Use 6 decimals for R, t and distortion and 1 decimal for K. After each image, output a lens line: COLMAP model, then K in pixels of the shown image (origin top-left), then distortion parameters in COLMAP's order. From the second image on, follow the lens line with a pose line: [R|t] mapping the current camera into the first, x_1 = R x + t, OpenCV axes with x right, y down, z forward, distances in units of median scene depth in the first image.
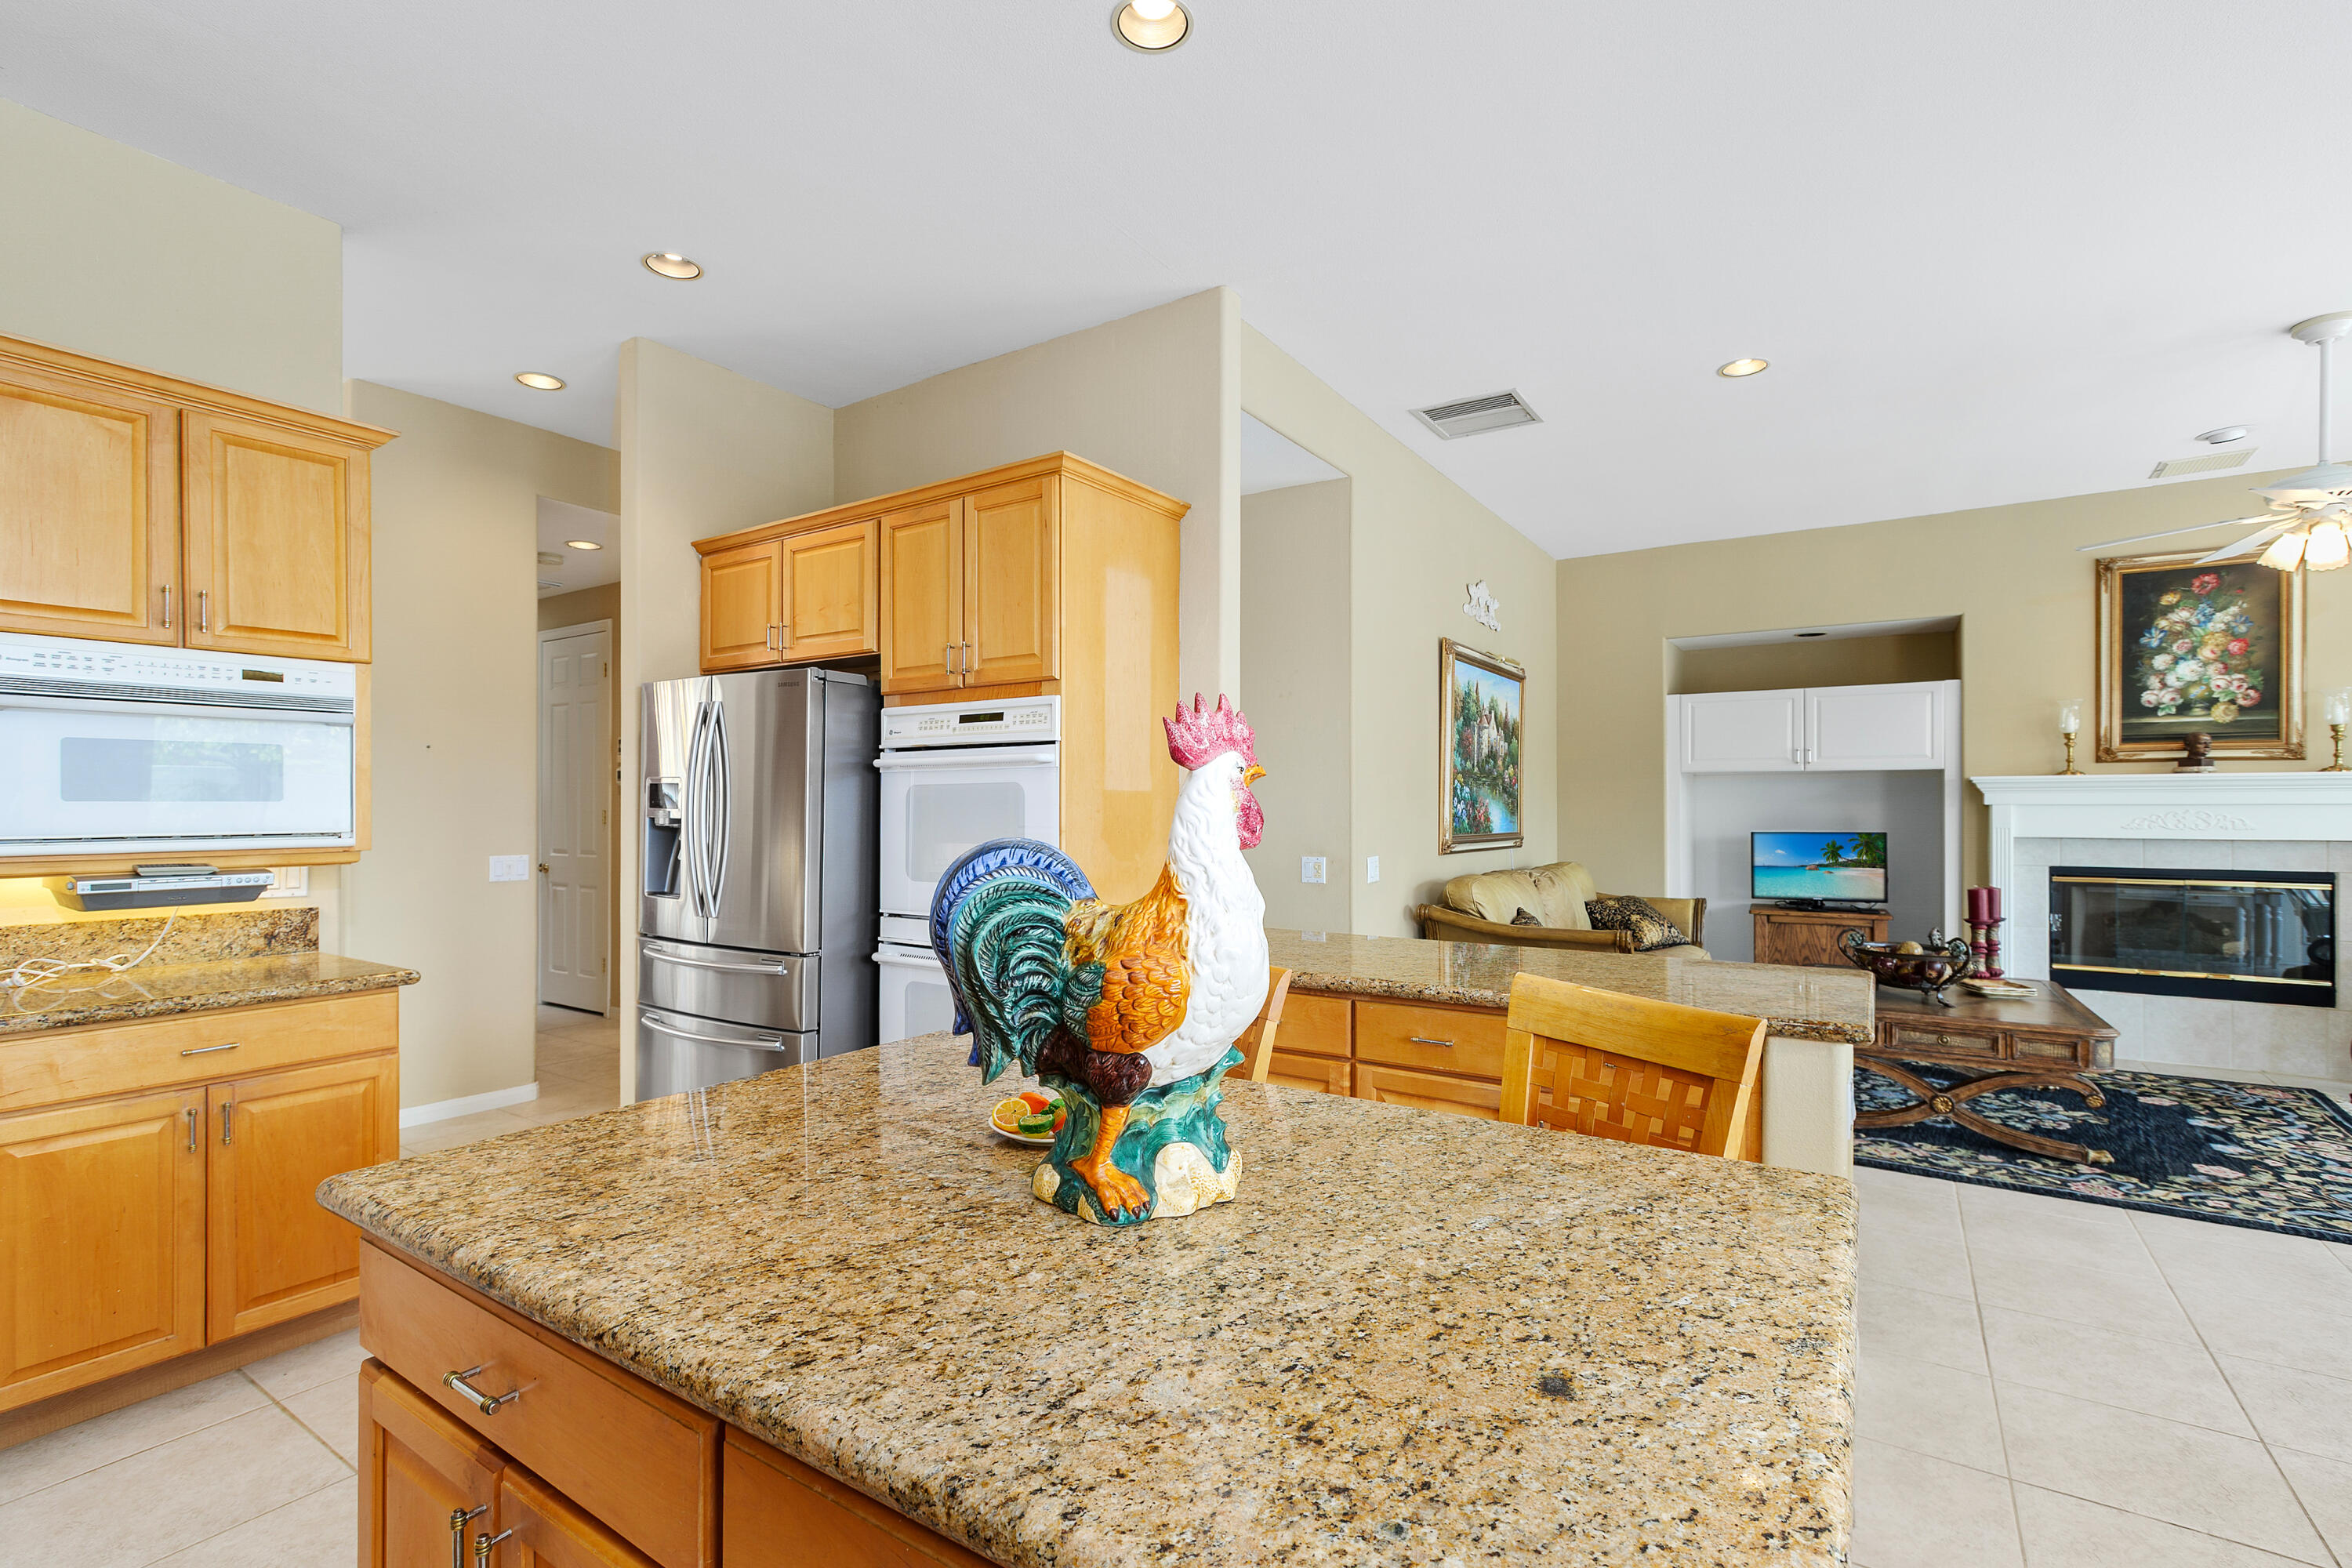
lens RADIAL K [[1071.9, 0, 1171.0], [0, 1071.9, 801.3], [0, 0, 1]] dist [0.003406, -0.001158]
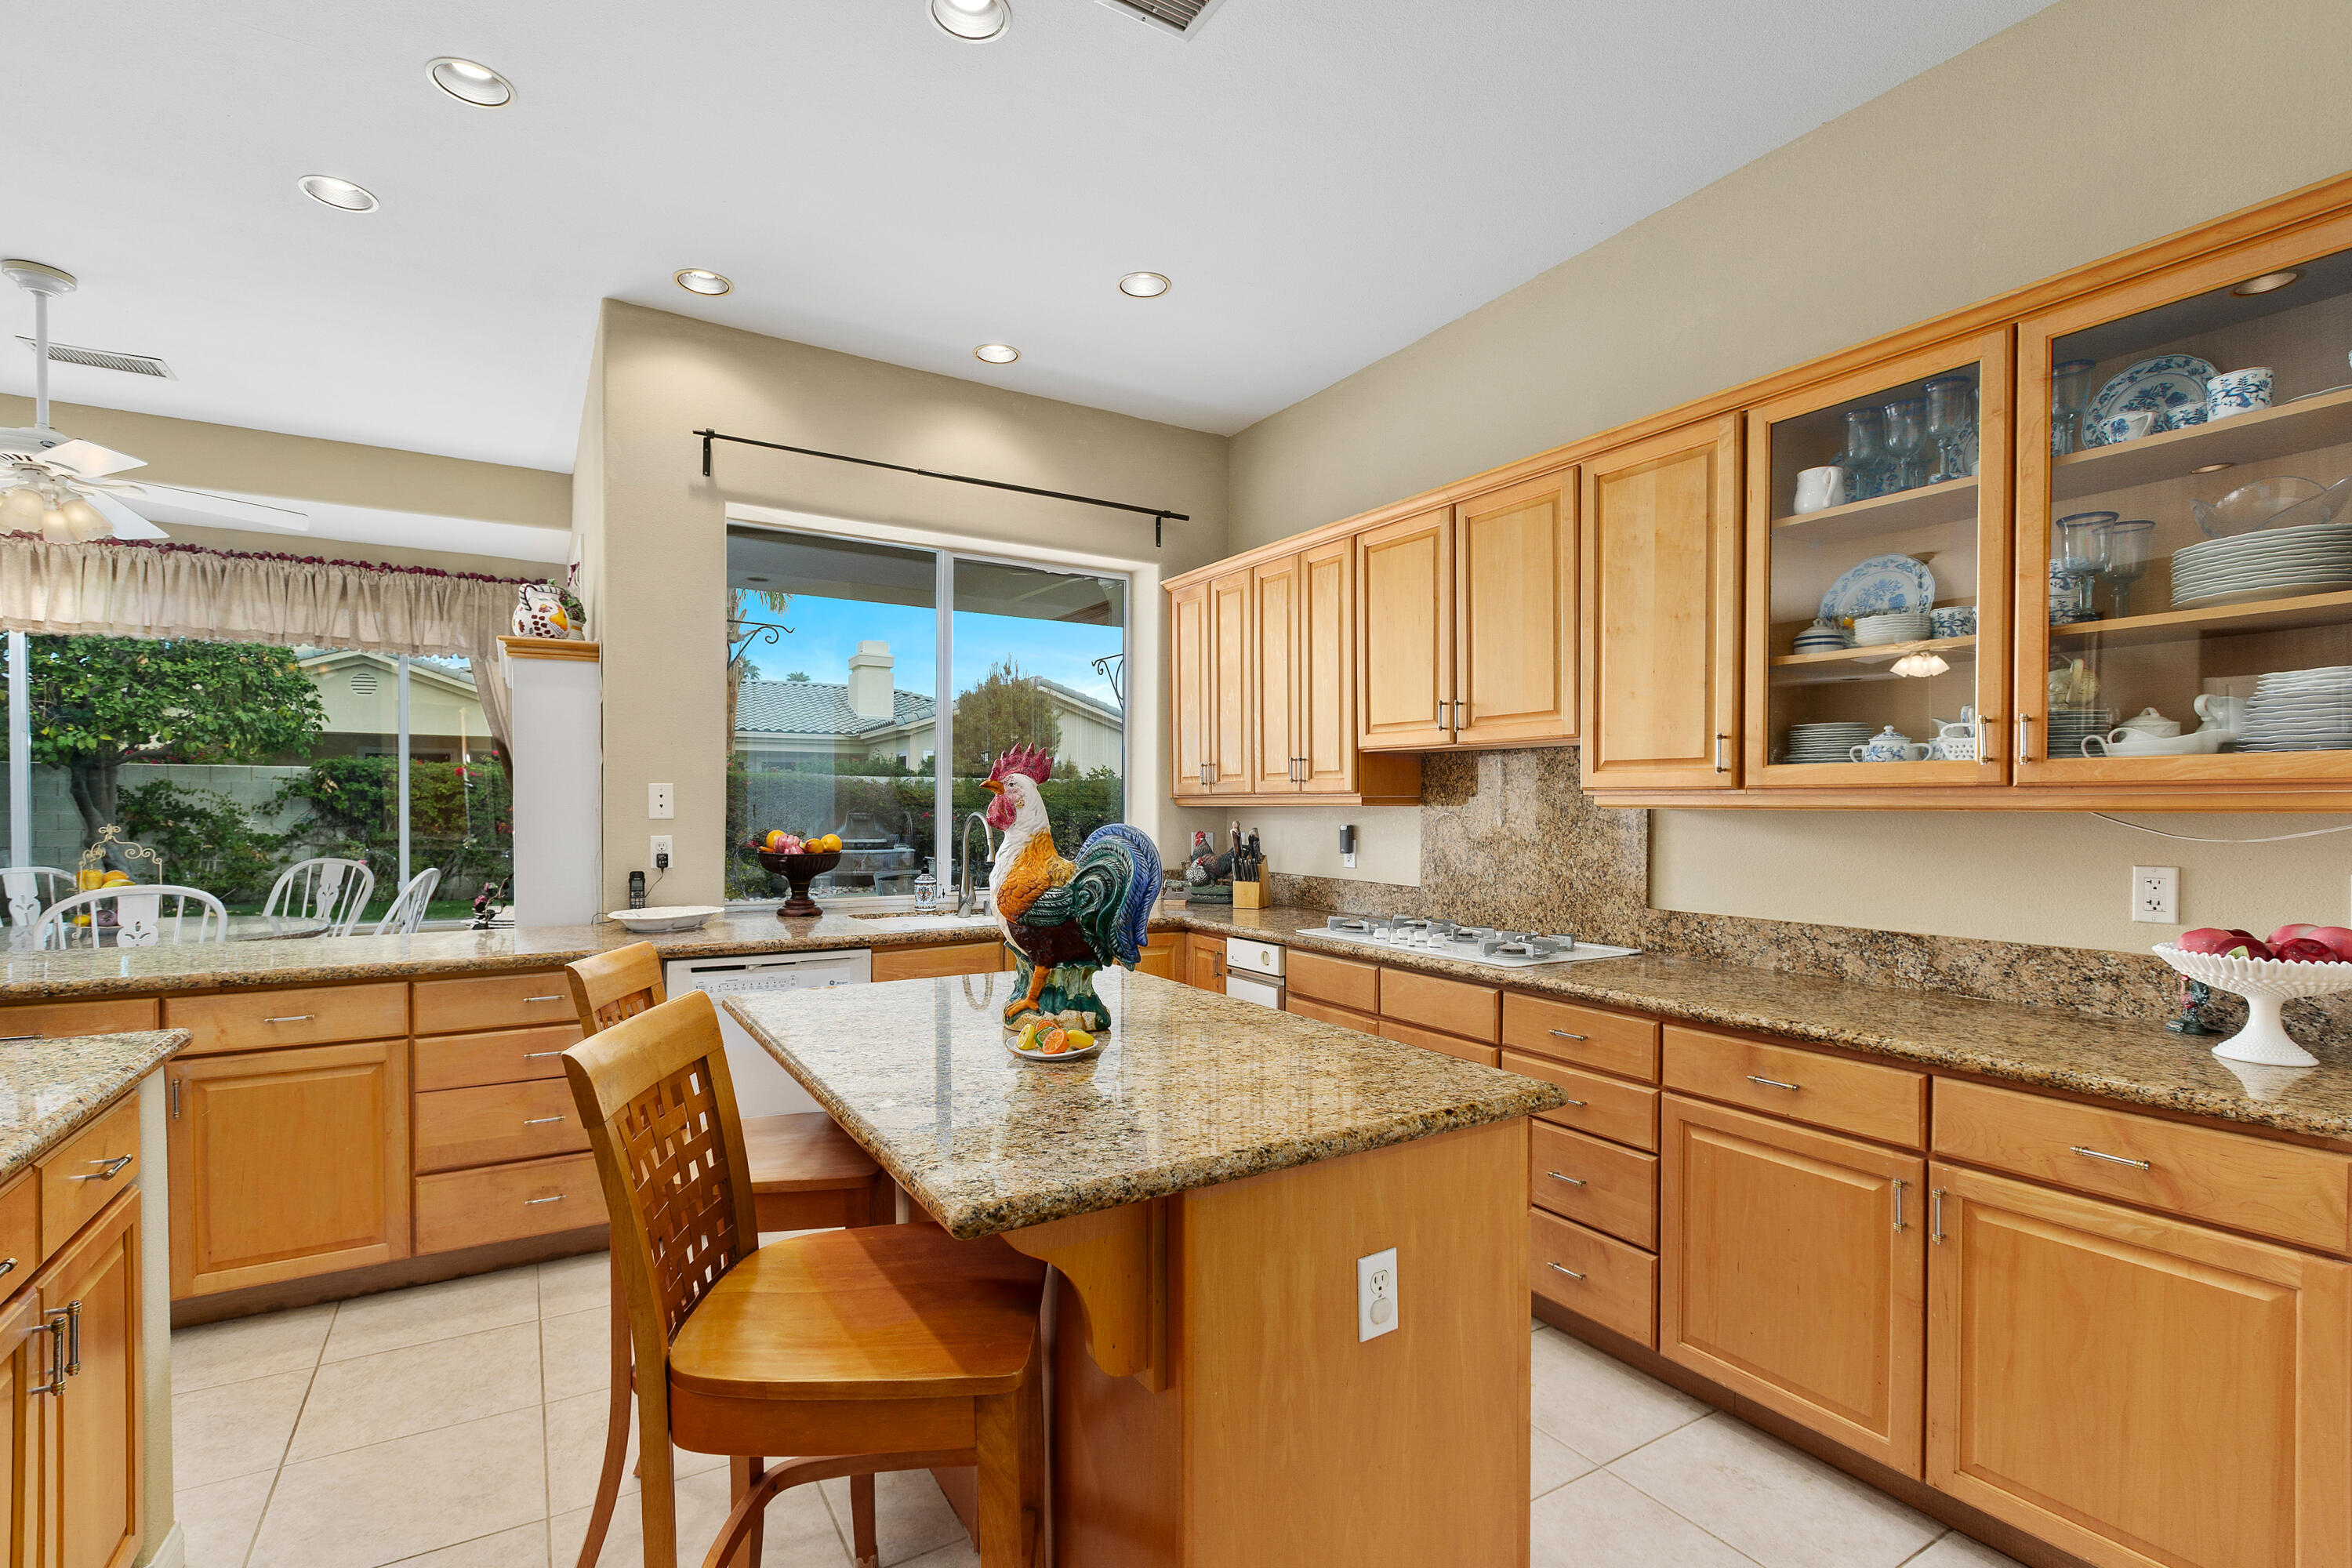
lens RADIAL K [[1071.9, 0, 1173.0], [0, 1071.9, 800.4], [0, 0, 1]] dist [0.003406, -0.001158]
pose [[-0.911091, -0.002326, 0.412199, -0.199741], [-0.006448, 0.999942, -0.008609, 0.001821], [-0.412155, -0.010501, -0.911053, 0.541264]]
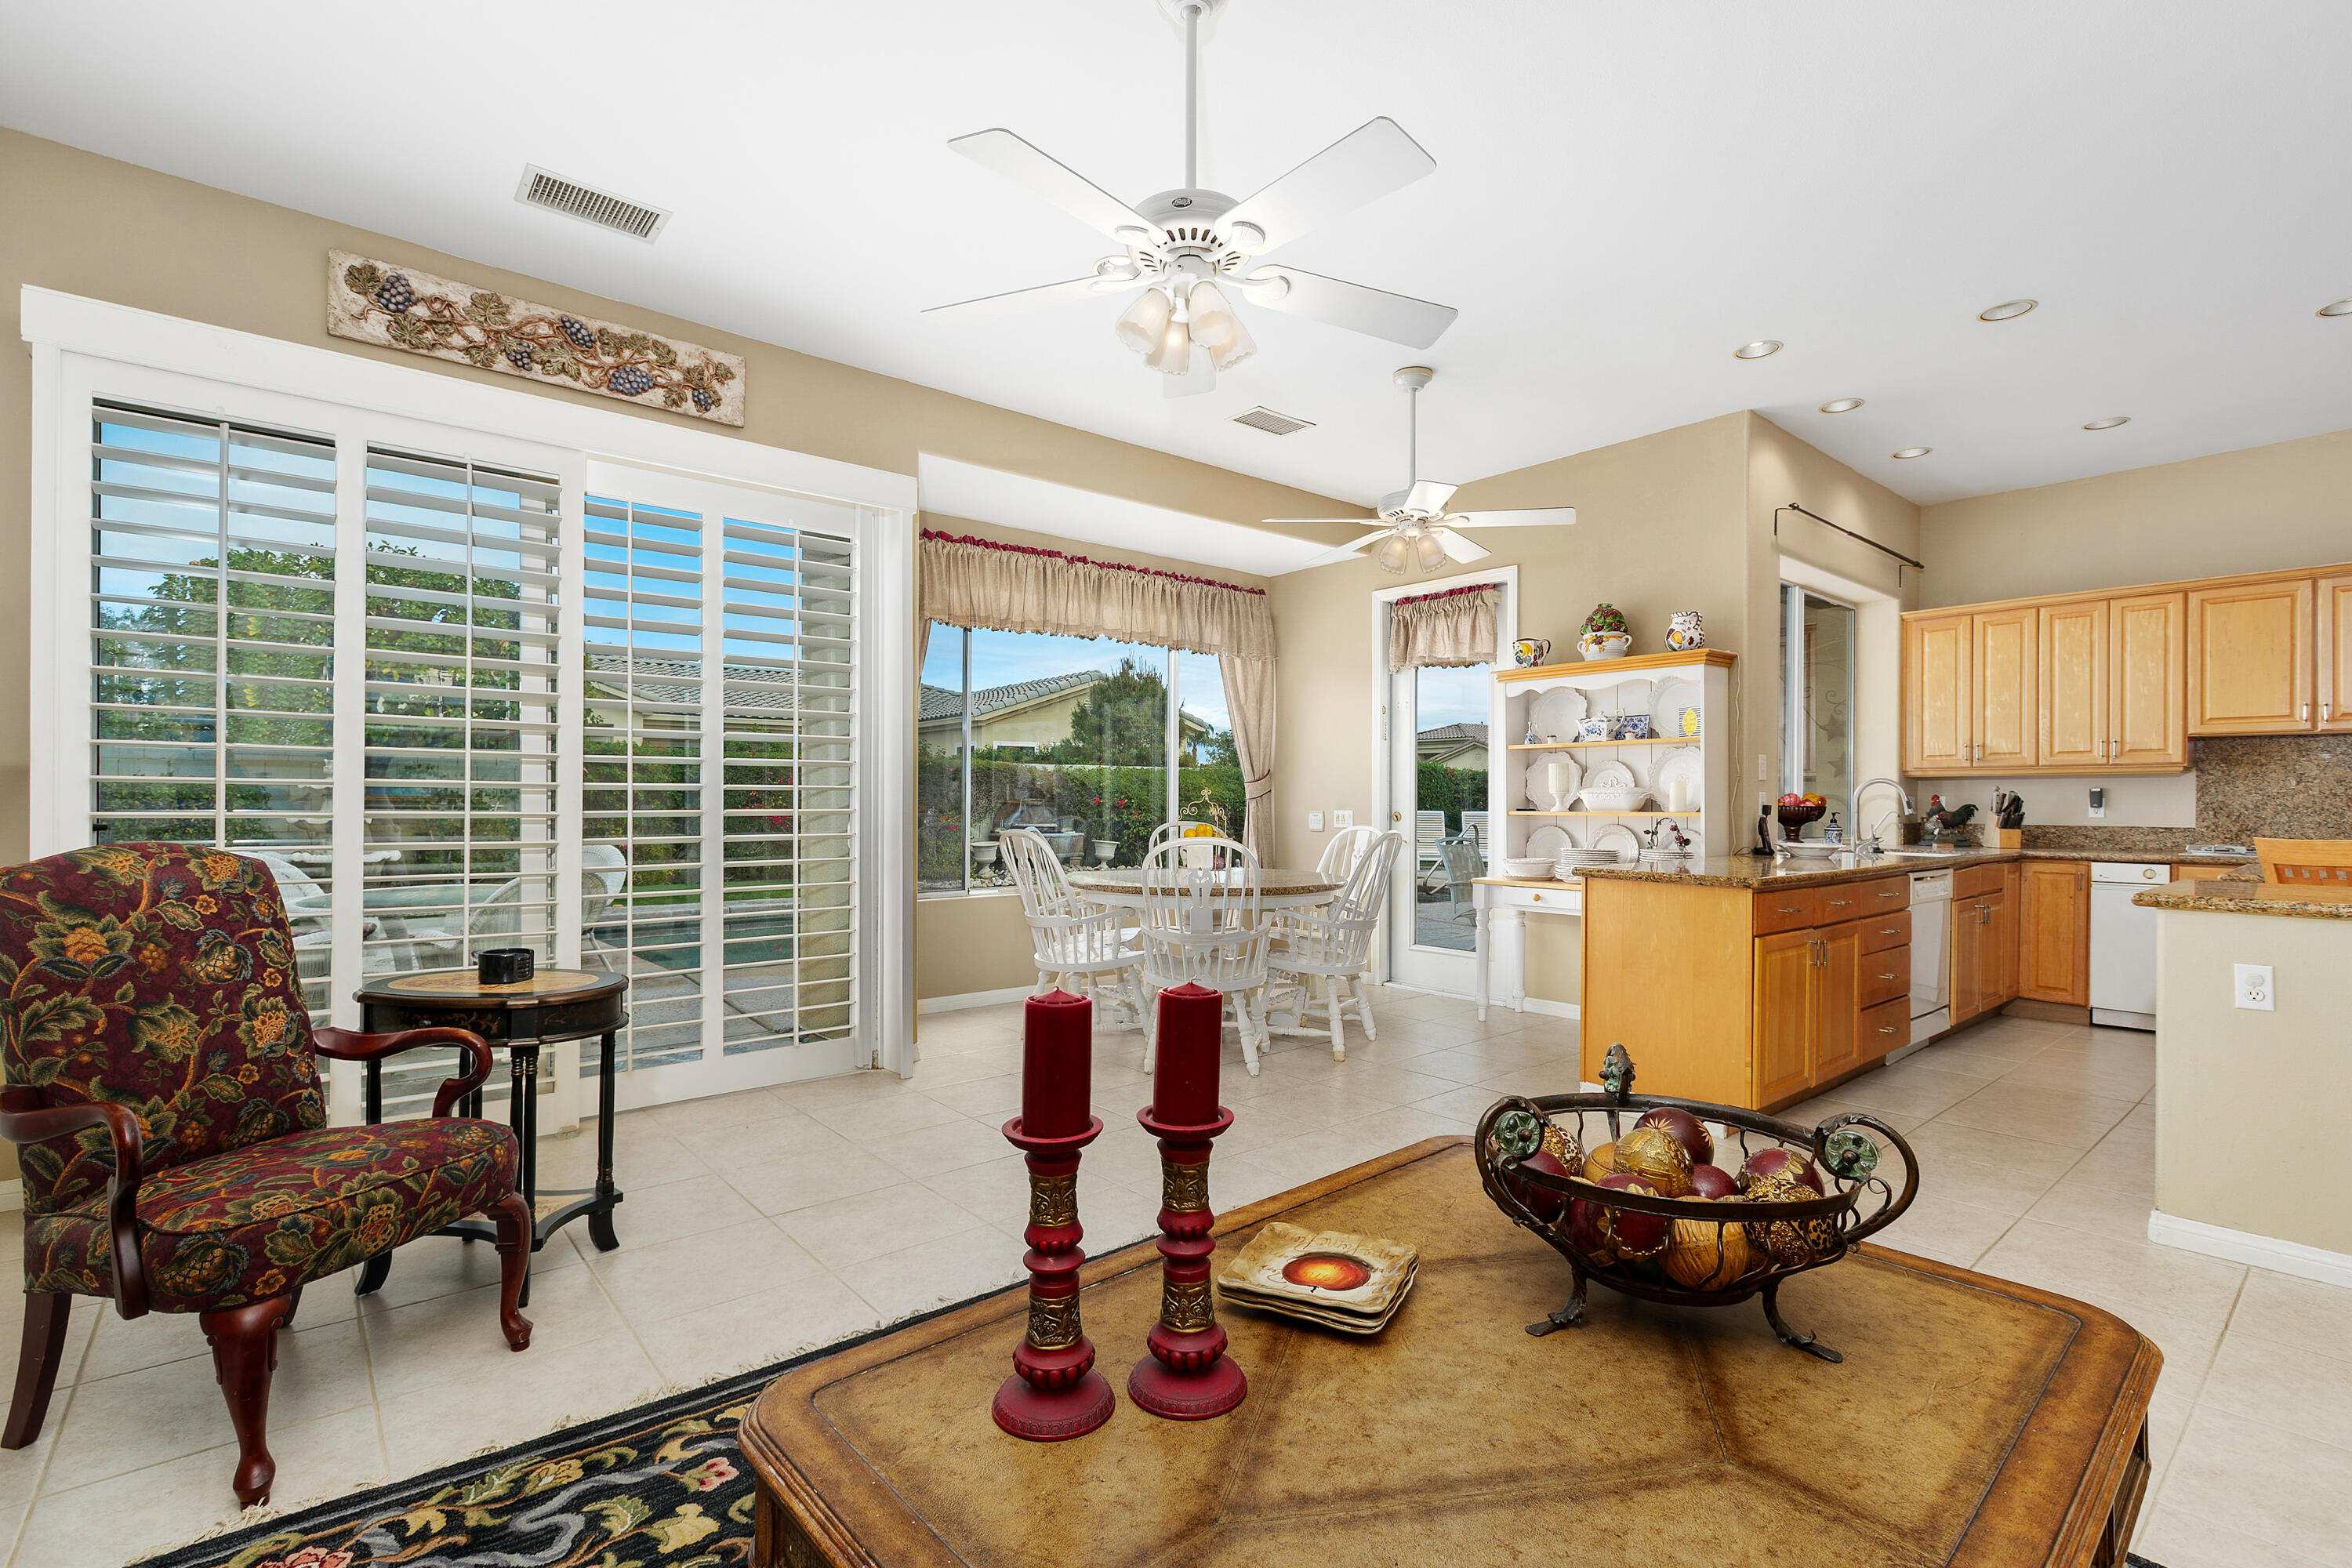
lens RADIAL K [[1071.9, 0, 1179.4], [0, 1071.9, 789.6], [0, 0, 1]] dist [0.003406, -0.001158]
pose [[-0.963213, -0.001165, 0.268737, 0.622757], [-0.005480, 0.999868, -0.015305, 0.036093], [-0.268684, -0.016215, -0.963092, 1.115200]]
